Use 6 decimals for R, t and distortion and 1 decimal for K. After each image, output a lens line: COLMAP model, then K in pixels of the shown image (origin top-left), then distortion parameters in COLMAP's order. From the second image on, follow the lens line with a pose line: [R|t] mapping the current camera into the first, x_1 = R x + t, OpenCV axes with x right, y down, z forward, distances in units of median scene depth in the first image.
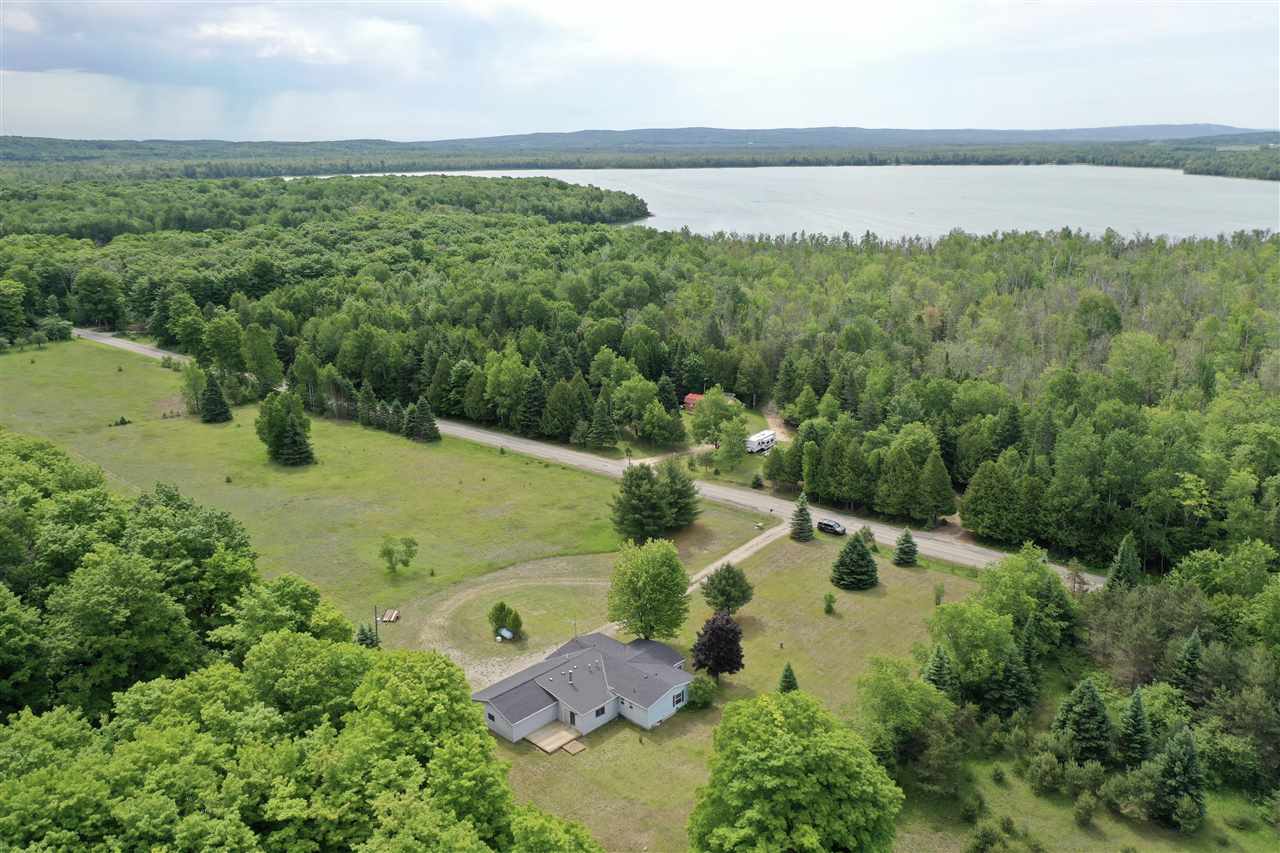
lens RADIAL K [[1014.0, 0, 638.7], [0, 1014.0, 428.9], [0, 0, 1]] dist [0.008377, -0.014537]
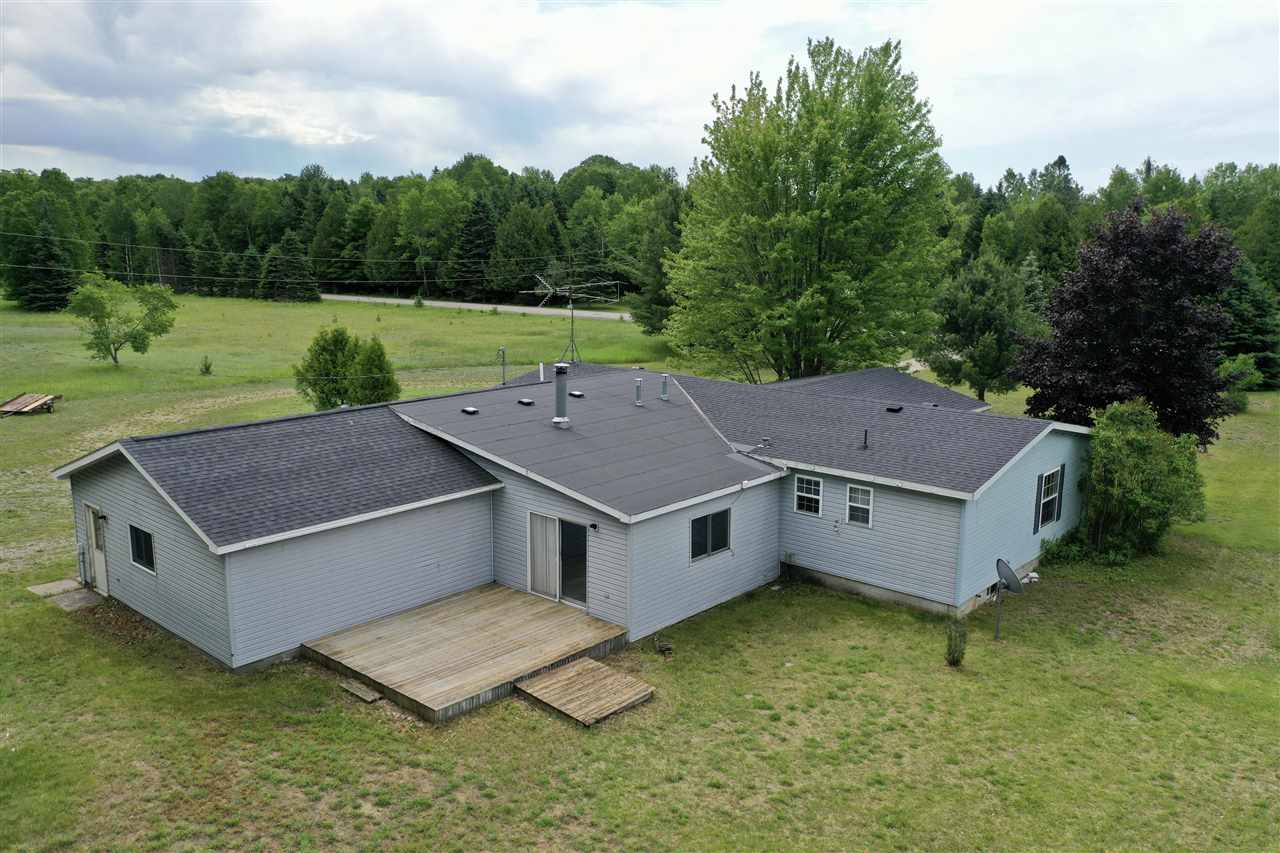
lens RADIAL K [[1014.0, 0, 640.2], [0, 1014.0, 432.8], [0, 0, 1]] dist [0.008377, -0.014537]
pose [[0.999017, 0.008548, 0.043504, -0.041152], [-0.004958, 0.996623, -0.081964, 0.186478], [-0.044057, 0.081667, 0.995685, 0.541044]]
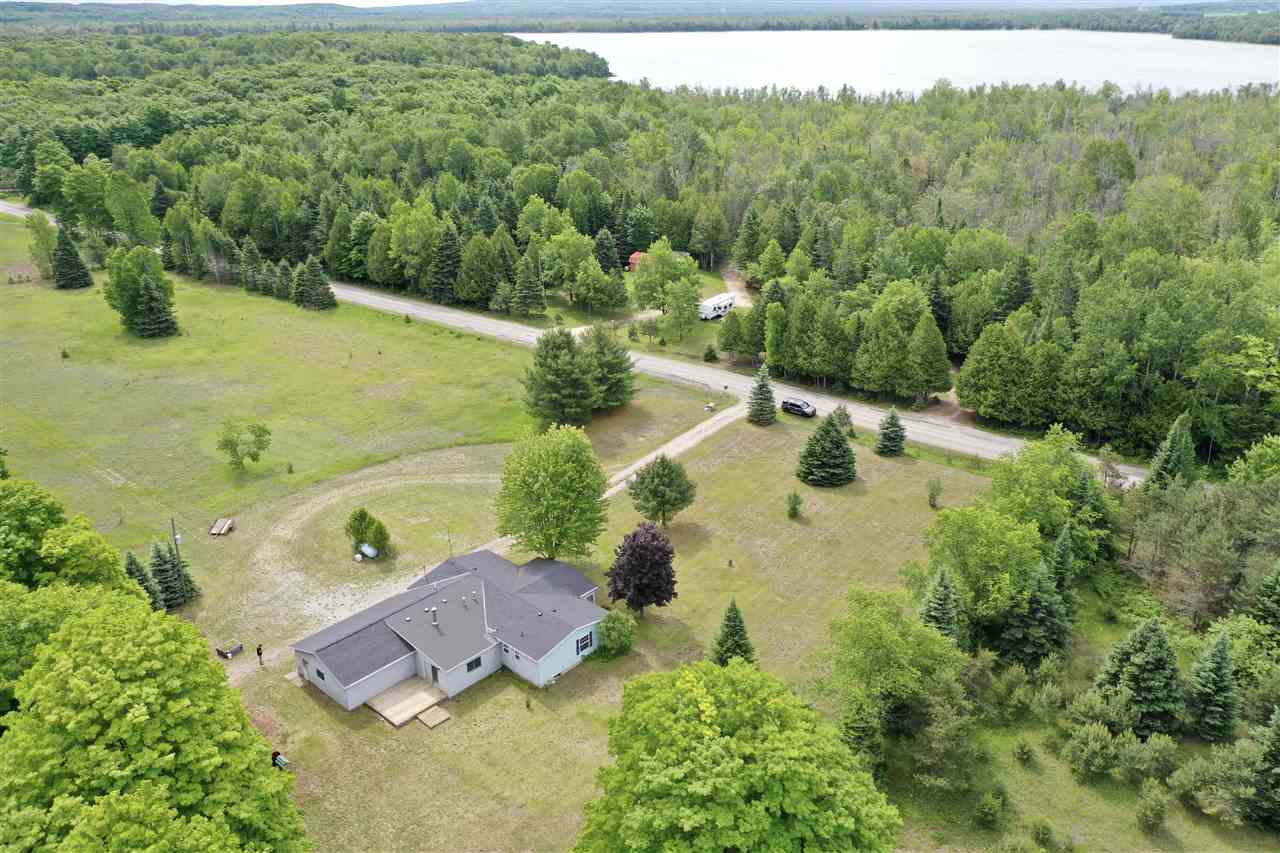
lens RADIAL K [[1014.0, 0, 636.9], [0, 1014.0, 430.9], [0, 0, 1]] dist [0.008377, -0.014537]
pose [[0.999624, -0.007290, 0.026433, 0.040480], [0.004123, 0.993013, 0.117934, 0.019951], [-0.027108, -0.117781, 0.992670, 0.203374]]
